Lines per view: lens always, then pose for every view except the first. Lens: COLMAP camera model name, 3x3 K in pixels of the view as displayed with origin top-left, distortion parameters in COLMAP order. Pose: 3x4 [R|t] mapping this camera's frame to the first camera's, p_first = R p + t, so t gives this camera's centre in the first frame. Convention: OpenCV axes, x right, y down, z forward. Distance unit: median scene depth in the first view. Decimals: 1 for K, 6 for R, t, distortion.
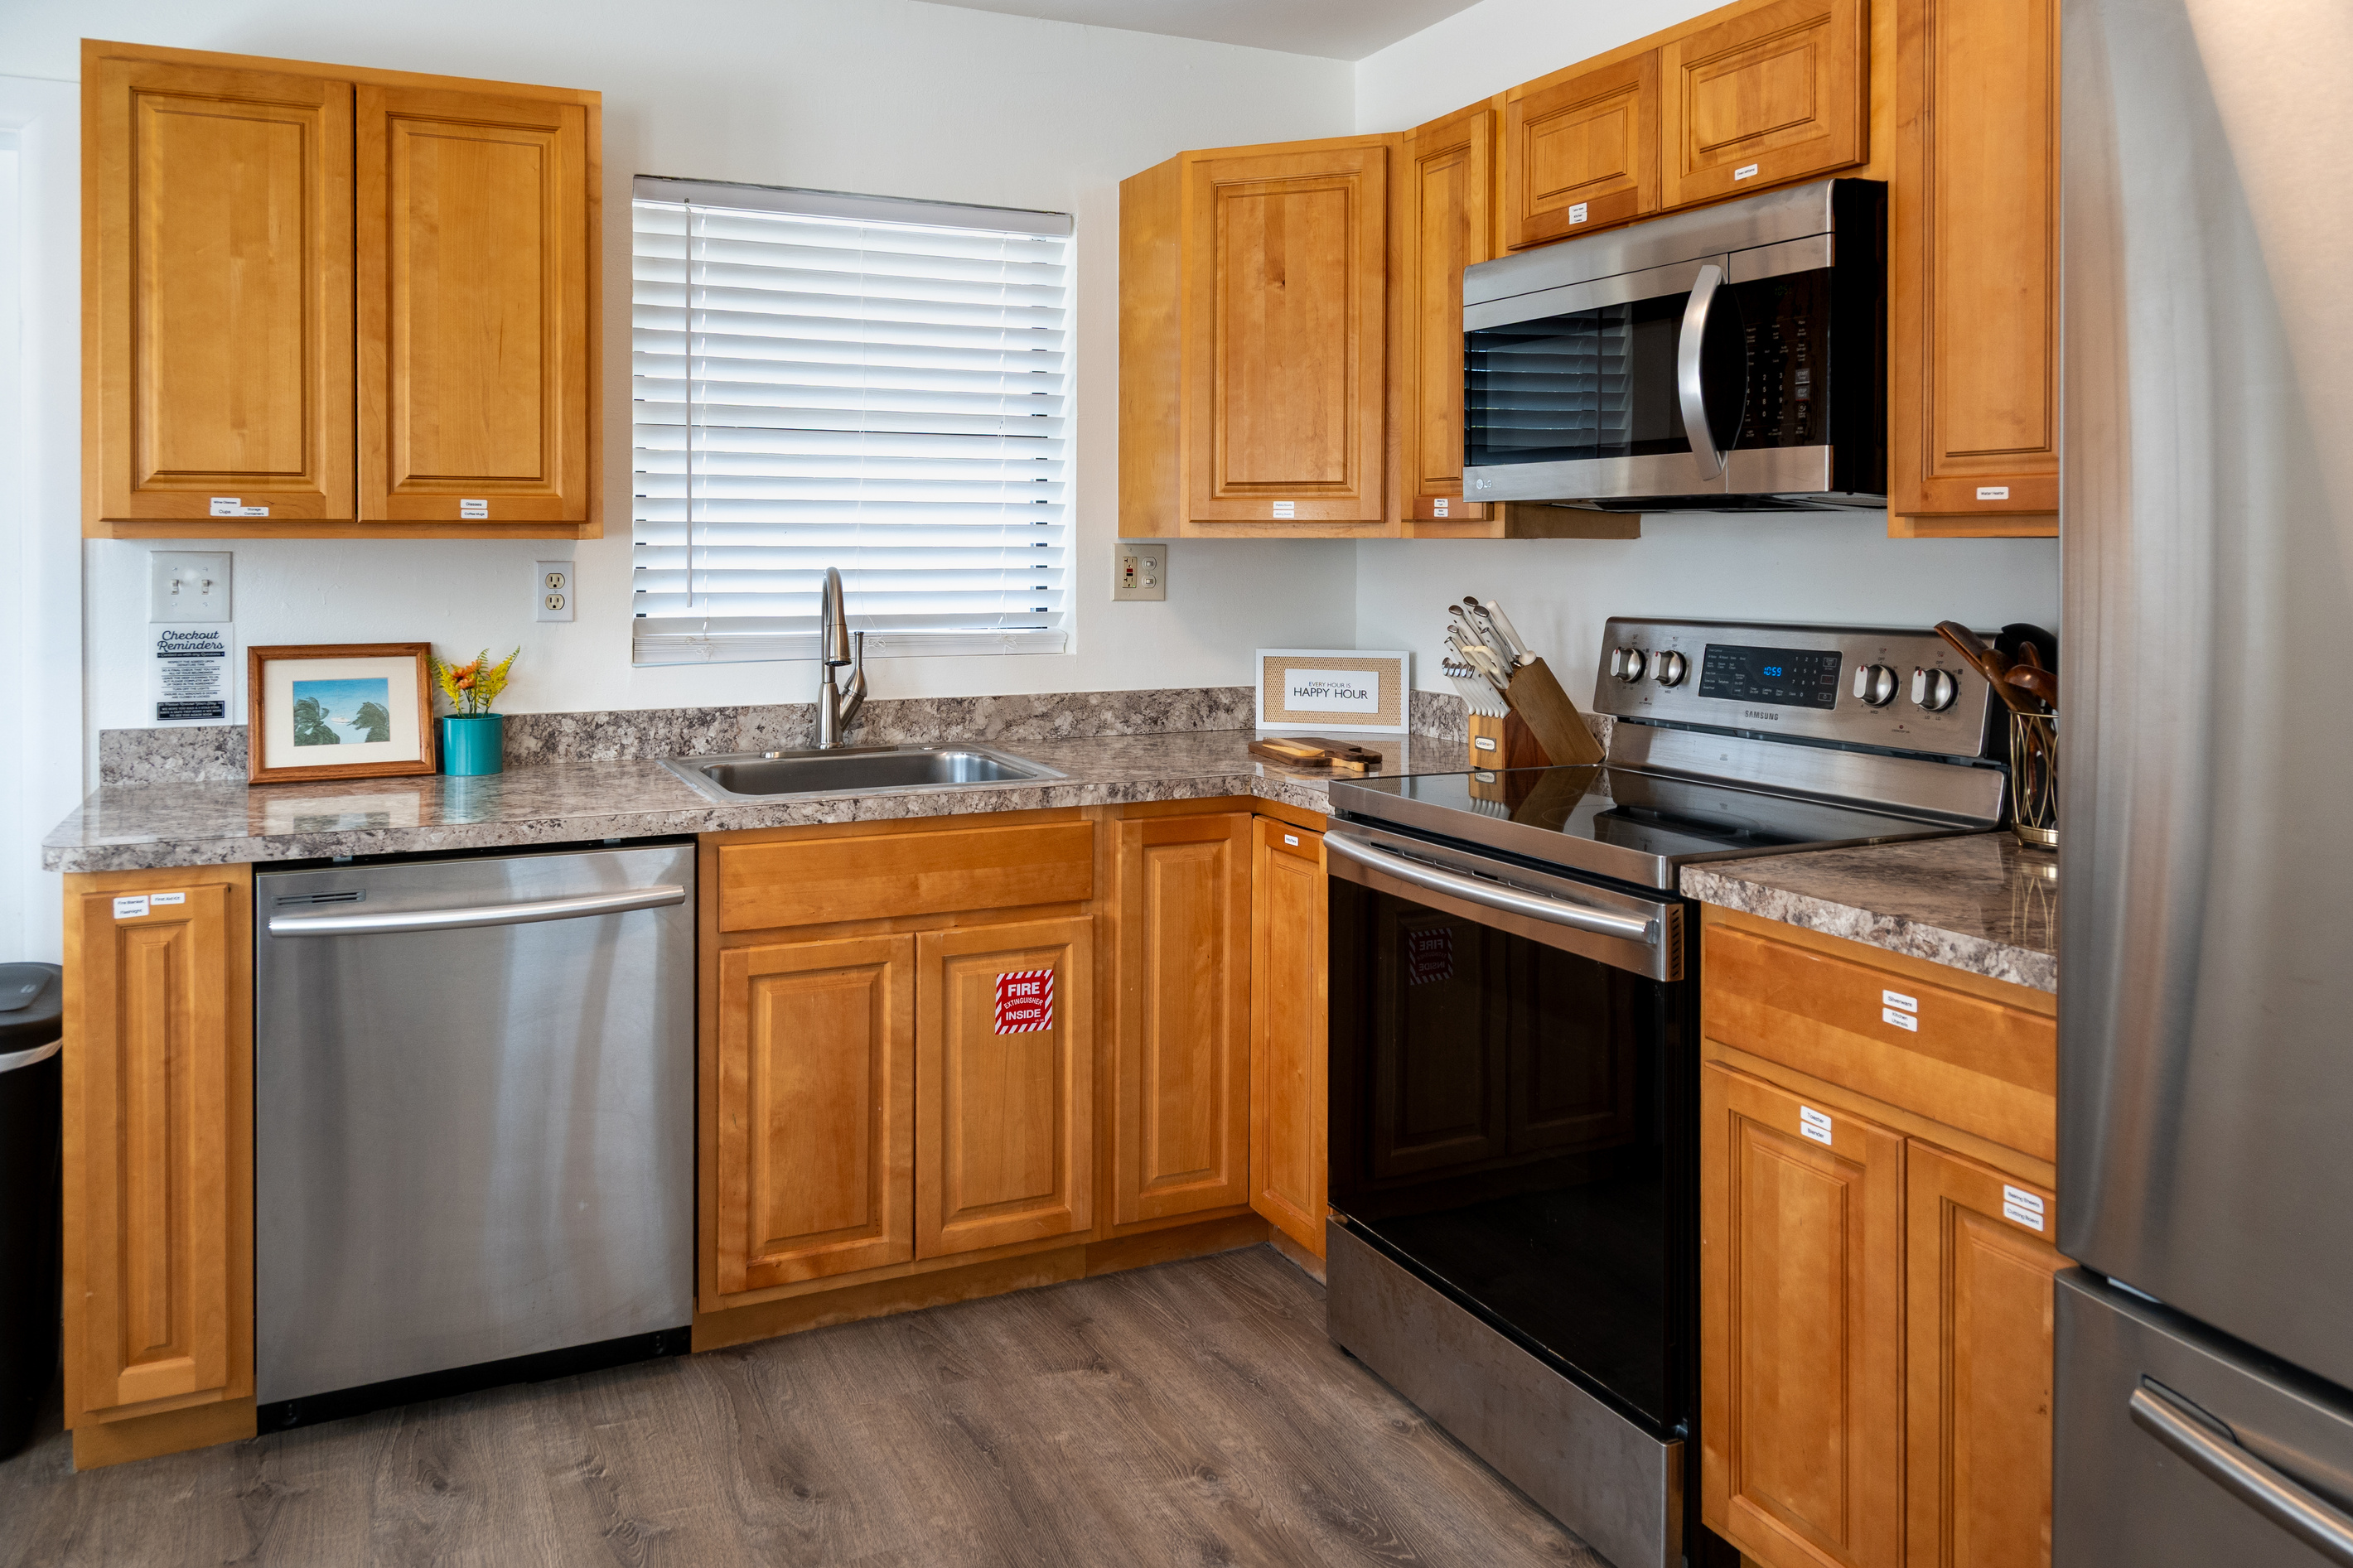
lens RADIAL K [[1703.6, 0, 1126.9], [0, 1703.6, 605.4], [0, 0, 1]] dist [-0.001469, -0.001851]
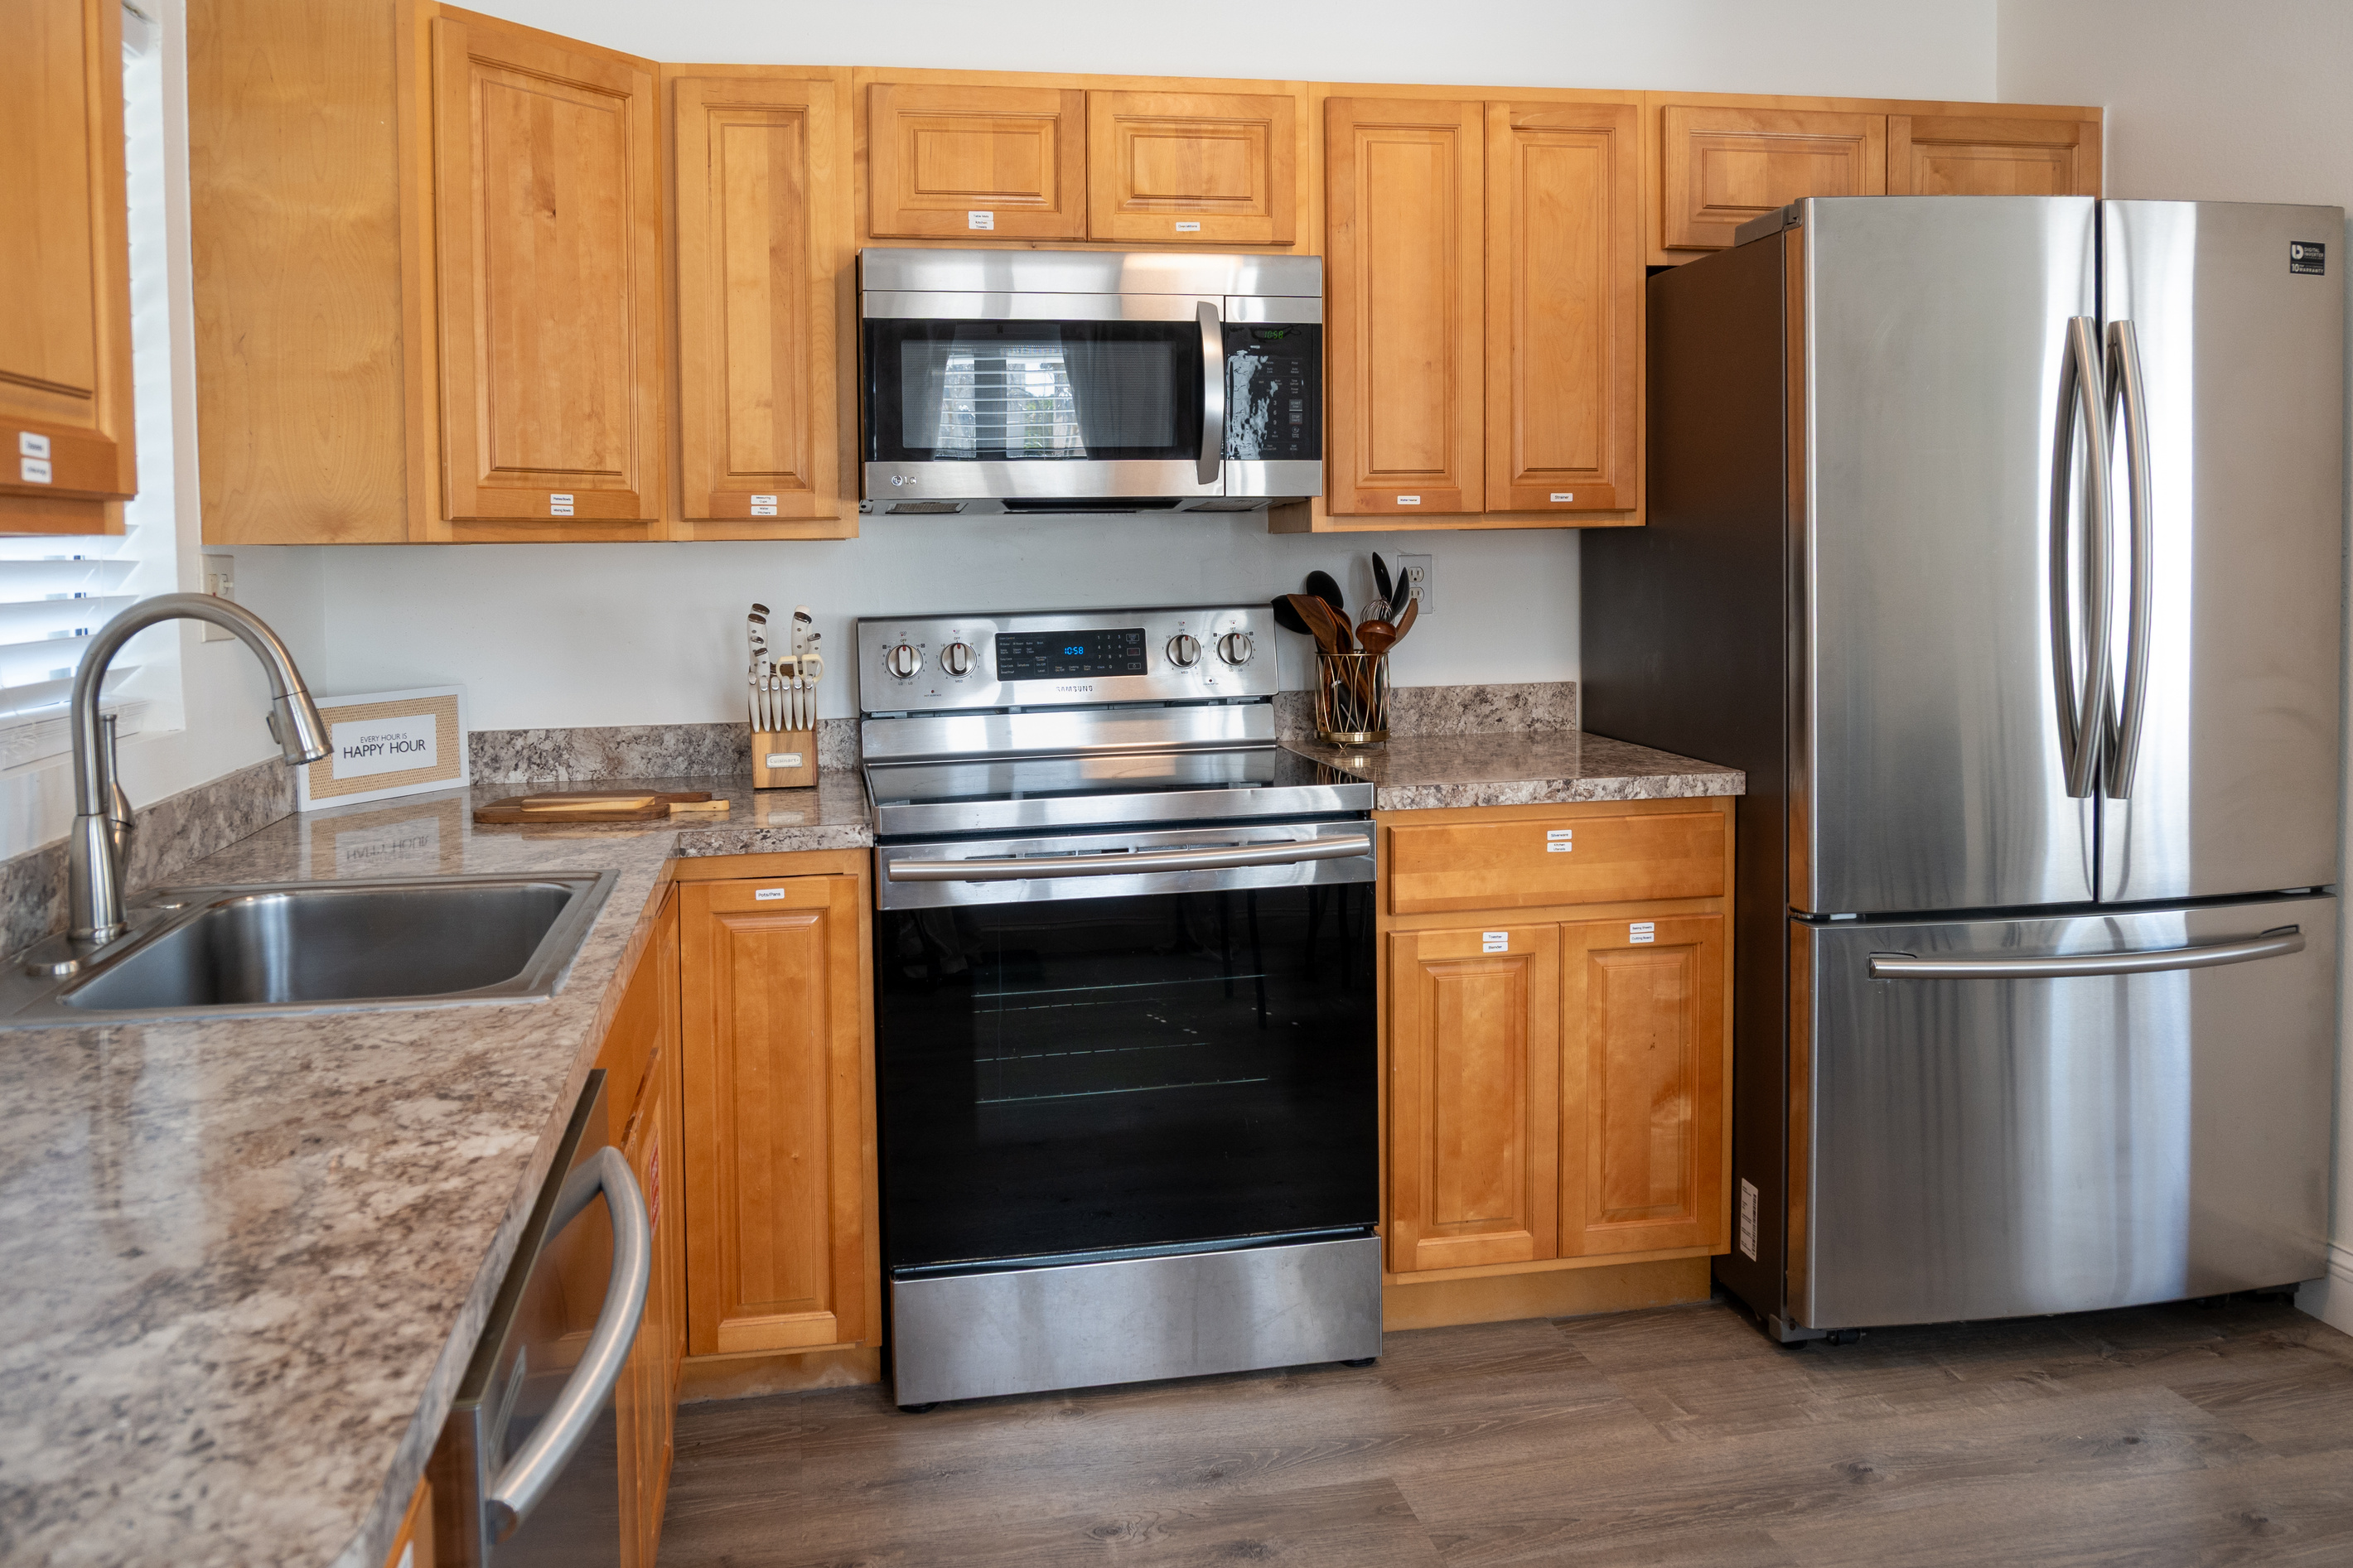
lens RADIAL K [[1697.2, 0, 1111.1], [0, 1697.2, 697.3], [0, 0, 1]] dist [-0.028018, 0.002336]
pose [[0.242555, -0.088551, 0.966088, -0.725148], [0.052407, 0.995567, 0.078095, -0.018556], [-0.968721, 0.031688, 0.246120, 0.675427]]
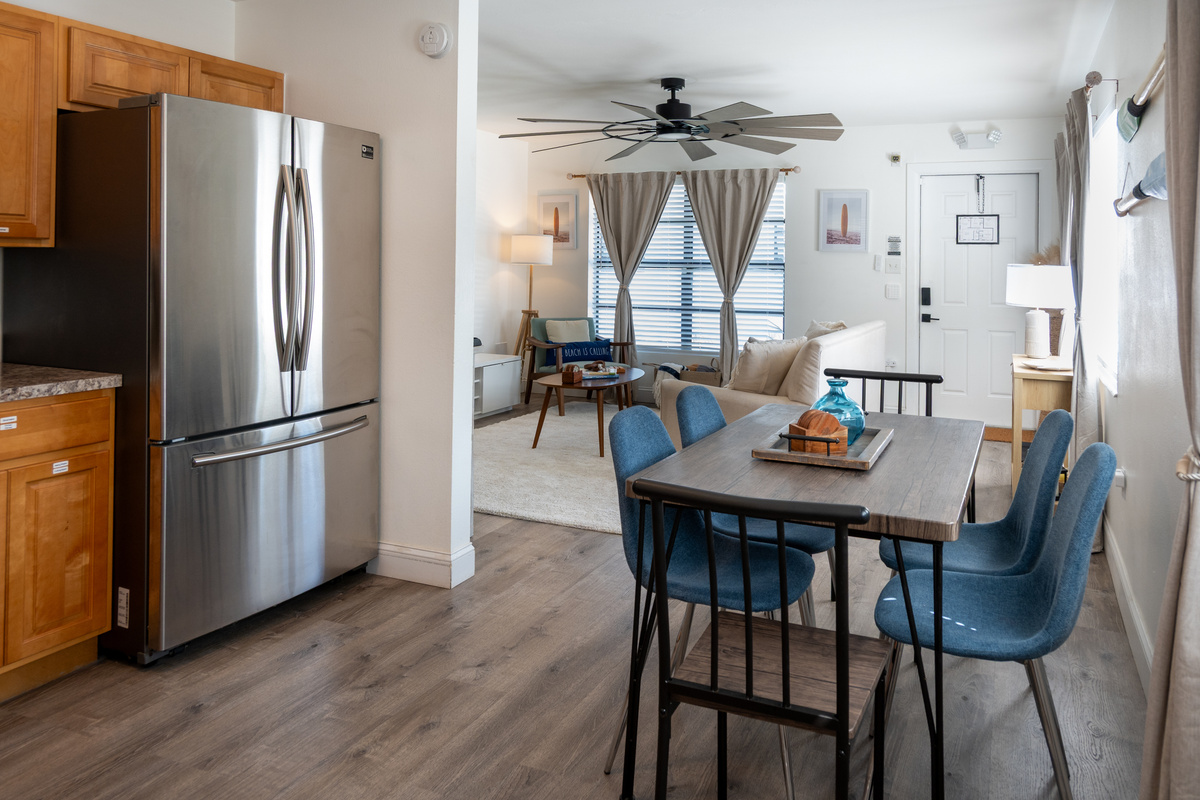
lens RADIAL K [[846.1, 0, 609.2], [0, 846.1, 389.9], [0, 0, 1]] dist [0.003689, 0.003346]
pose [[-0.640974, -0.124608, 0.757381, -0.785835], [0.019104, 0.983839, 0.178034, -0.024327], [-0.767325, 0.128584, -0.628234, 0.744214]]
